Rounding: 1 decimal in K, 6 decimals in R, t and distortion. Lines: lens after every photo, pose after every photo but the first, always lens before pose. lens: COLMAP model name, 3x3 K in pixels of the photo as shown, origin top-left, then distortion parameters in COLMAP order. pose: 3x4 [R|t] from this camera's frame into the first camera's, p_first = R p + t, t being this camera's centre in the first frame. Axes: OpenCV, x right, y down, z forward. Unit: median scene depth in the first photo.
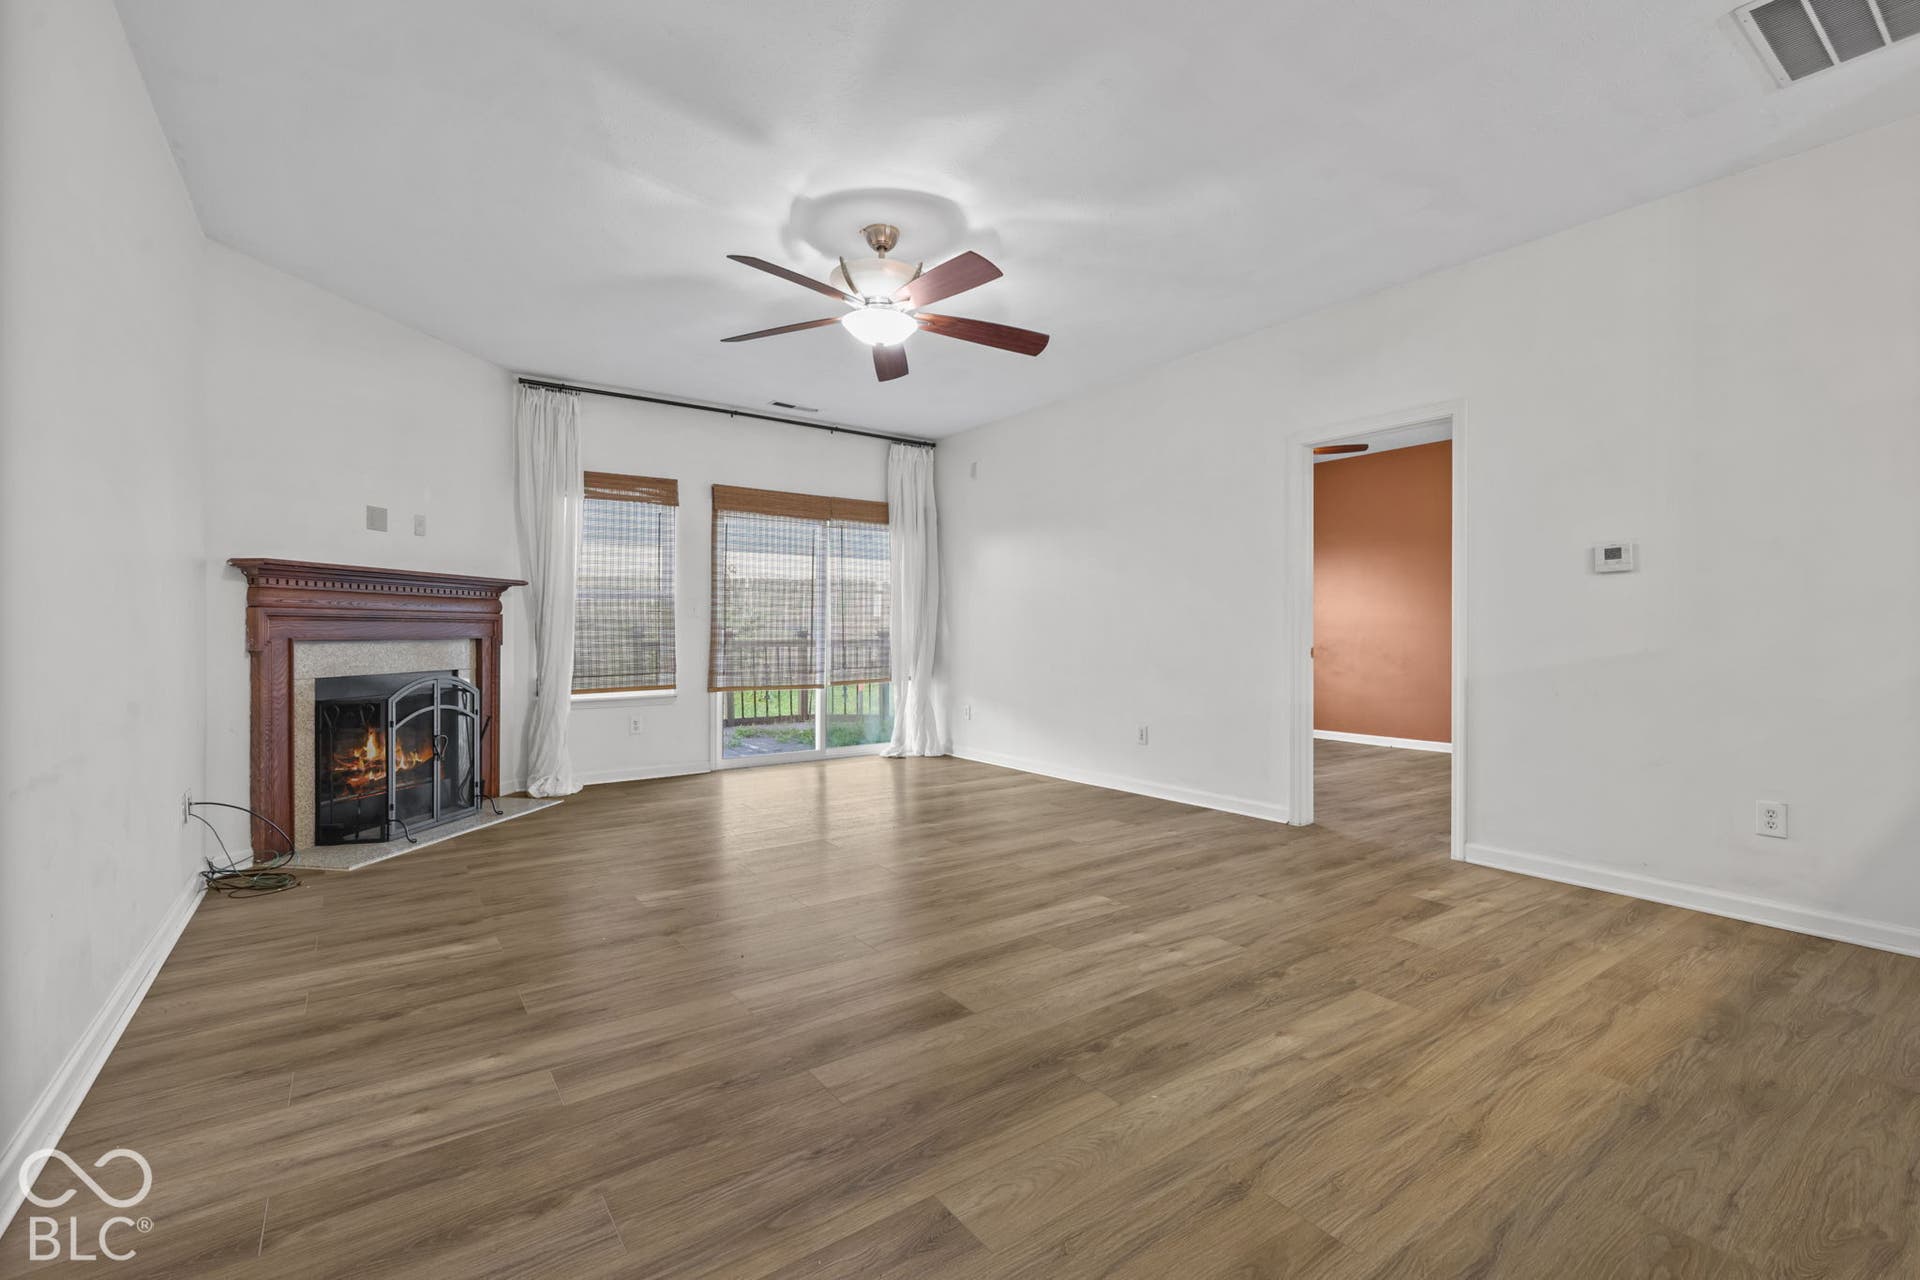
lens RADIAL K [[845.5, 0, 963.3], [0, 845.5, 636.3], [0, 0, 1]] dist [0.002145, 0.000526]
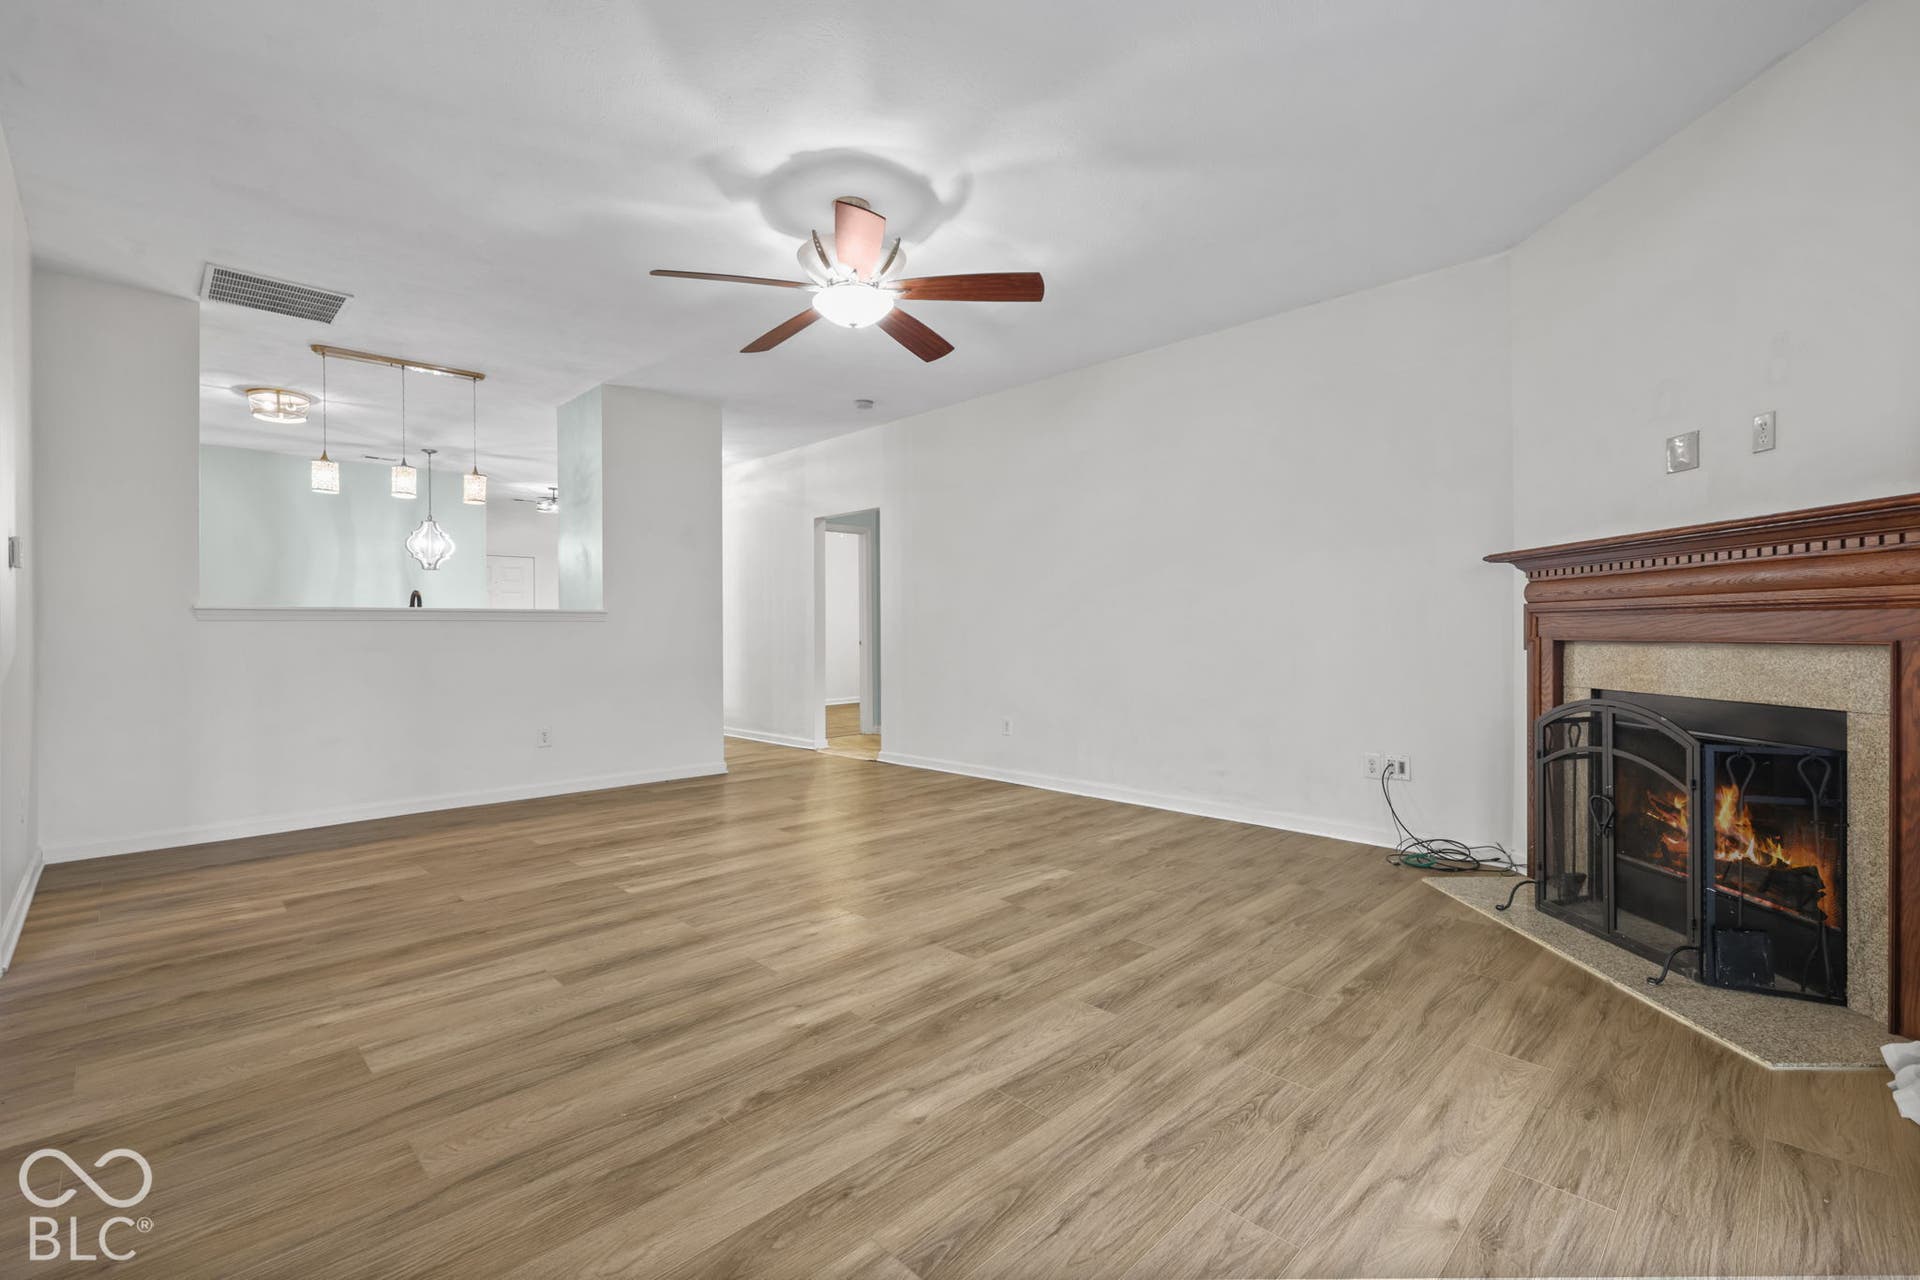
lens RADIAL K [[841.2, 0, 949.6], [0, 841.2, 635.6], [0, 0, 1]] dist [0.001206, 0.000313]
pose [[-0.990544, 0.004803, -0.137110, -0.072142], [0.002982, 0.999905, 0.013481, -0.012748], [0.137162, 0.012945, -0.990464, 1.840686]]
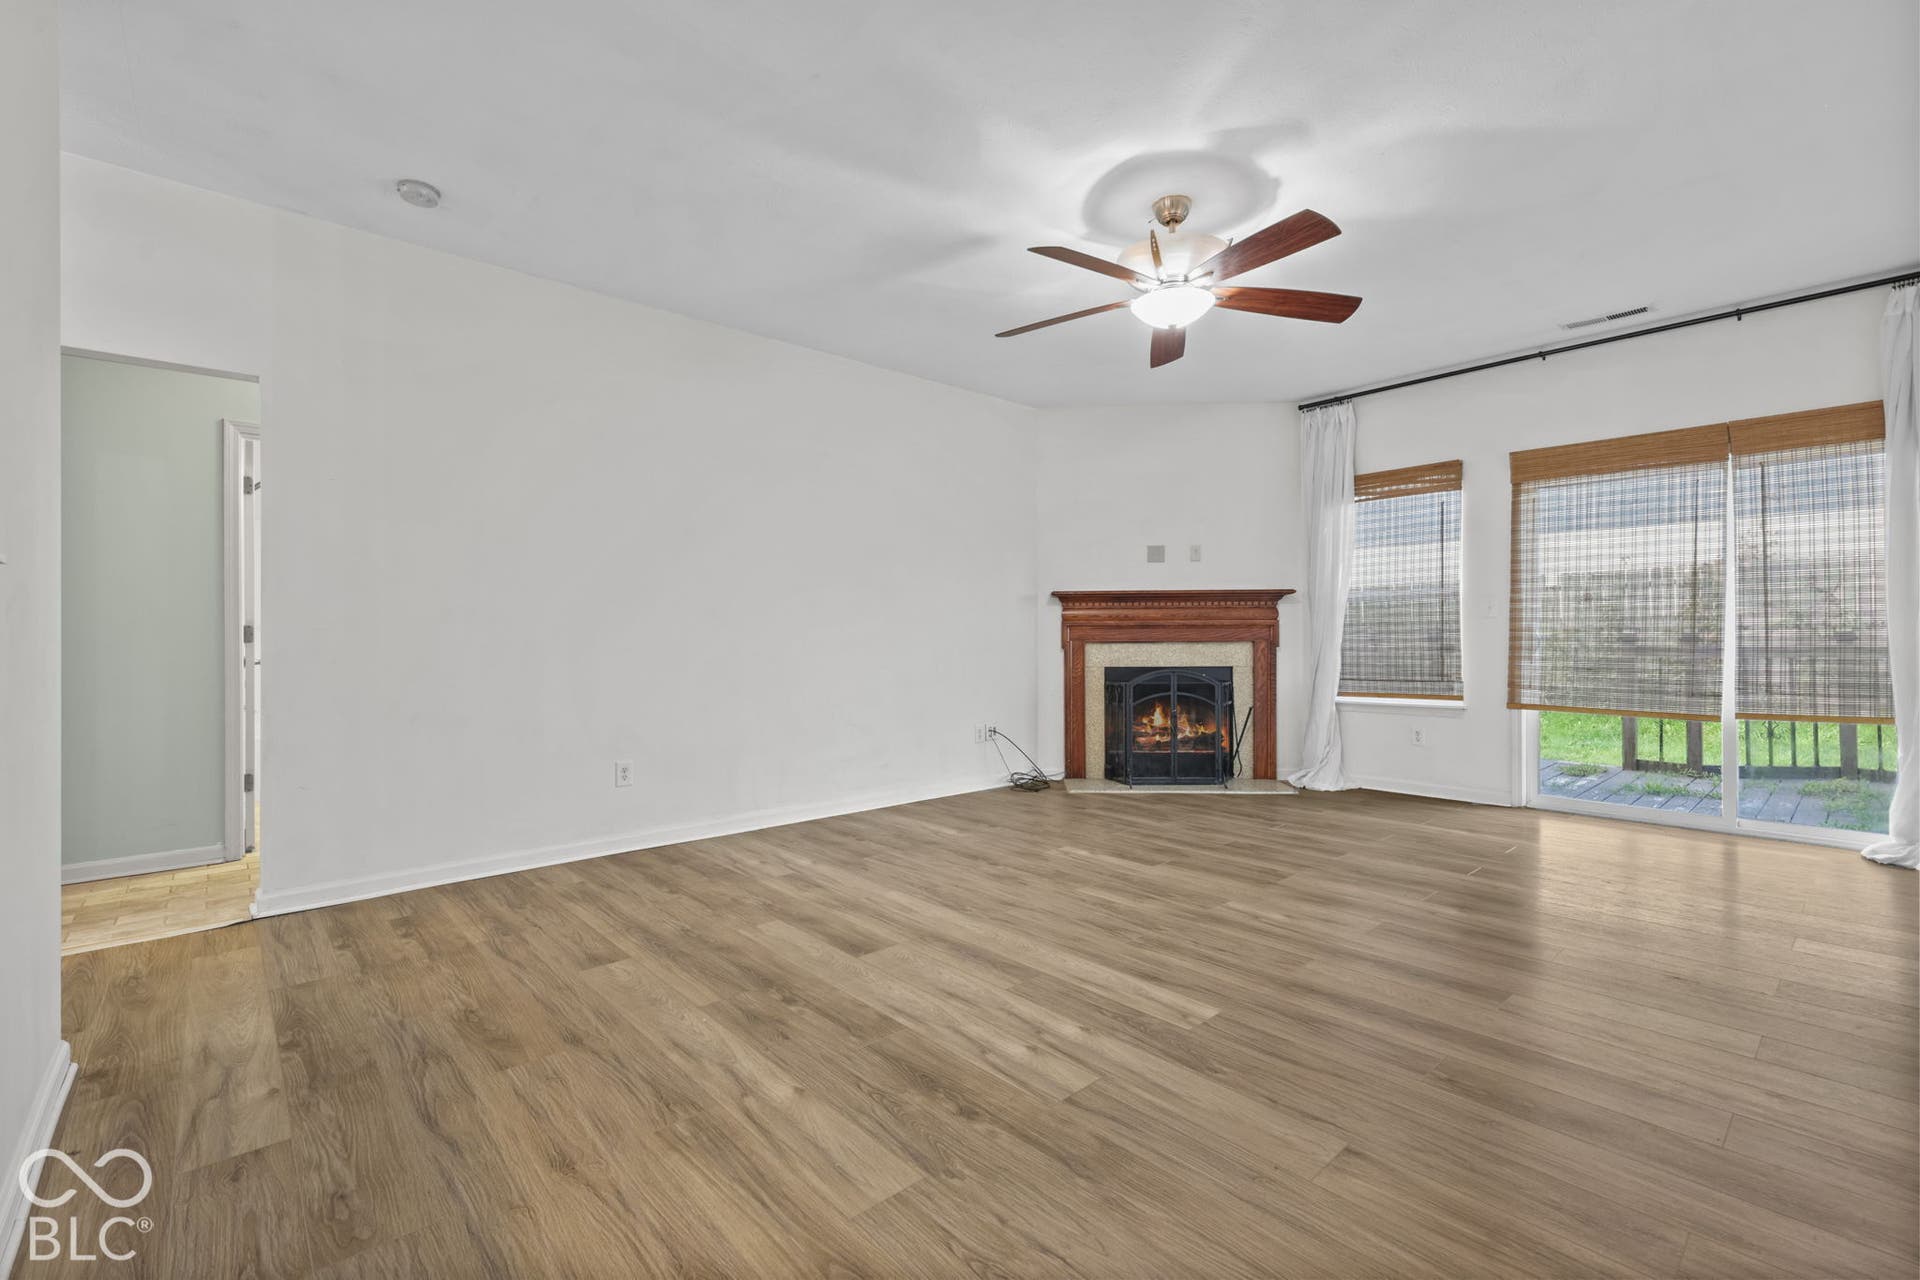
lens RADIAL K [[841.2, 0, 949.6], [0, 841.2, 635.6], [0, 0, 1]] dist [0.001206, 0.000313]
pose [[0.087605, -0.000879, -0.996155, 0.755639], [-0.001584, 0.999998, -0.001021, -0.004515], [0.996154, 0.001668, 0.087604, 0.641697]]
